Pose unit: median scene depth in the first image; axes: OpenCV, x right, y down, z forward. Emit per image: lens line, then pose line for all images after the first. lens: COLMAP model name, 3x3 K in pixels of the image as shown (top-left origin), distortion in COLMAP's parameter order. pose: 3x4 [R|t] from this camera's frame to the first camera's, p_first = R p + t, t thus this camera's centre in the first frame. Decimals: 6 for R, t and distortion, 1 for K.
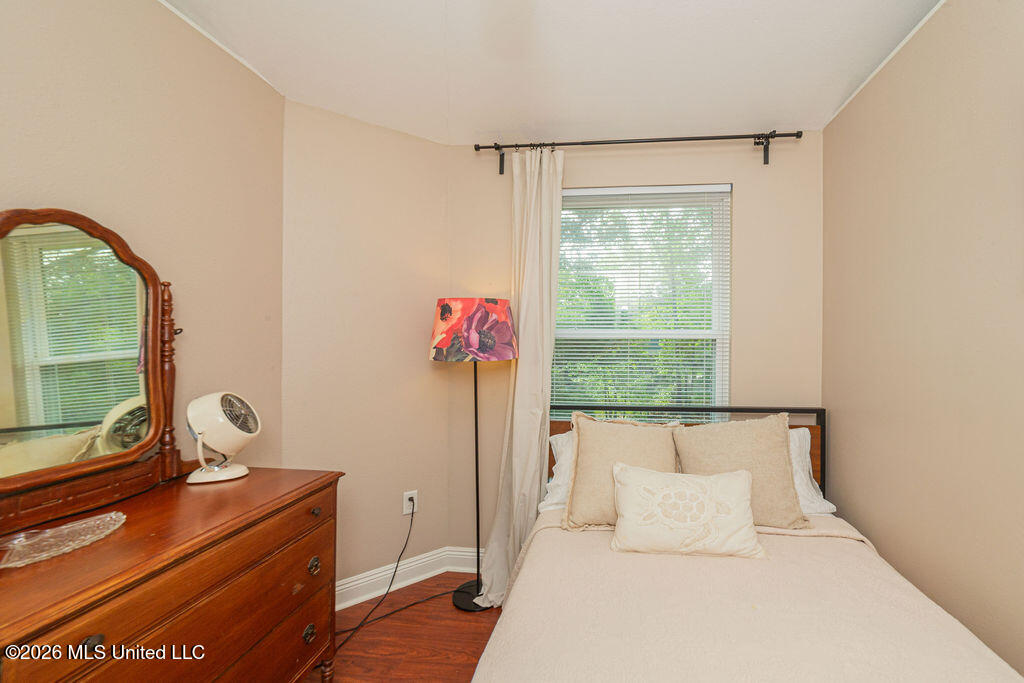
lens RADIAL K [[423.4, 0, 569.0], [0, 423.4, 336.2], [0, 0, 1]] dist [-0.020746, 0.000139]
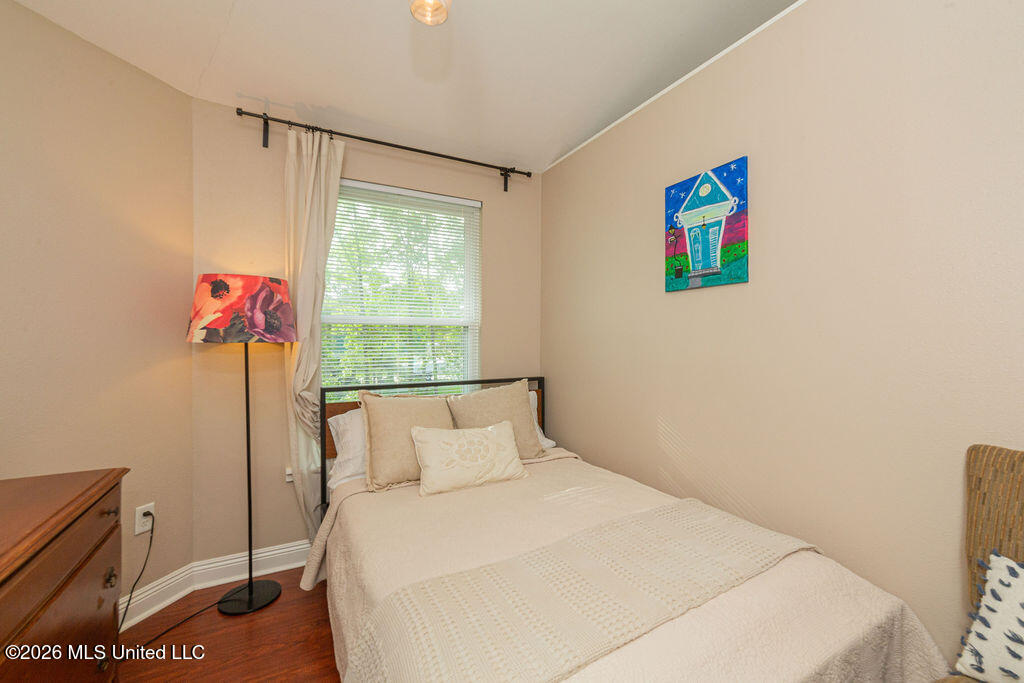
lens RADIAL K [[419.4, 0, 512.0], [0, 419.4, 341.5], [0, 0, 1]] dist [-0.000130, 0.000063]
pose [[0.827448, -0.006061, 0.561509, -0.280382], [0.001755, 0.999965, 0.008207, 0.049273], [-0.561539, -0.005805, 0.827430, -0.098169]]
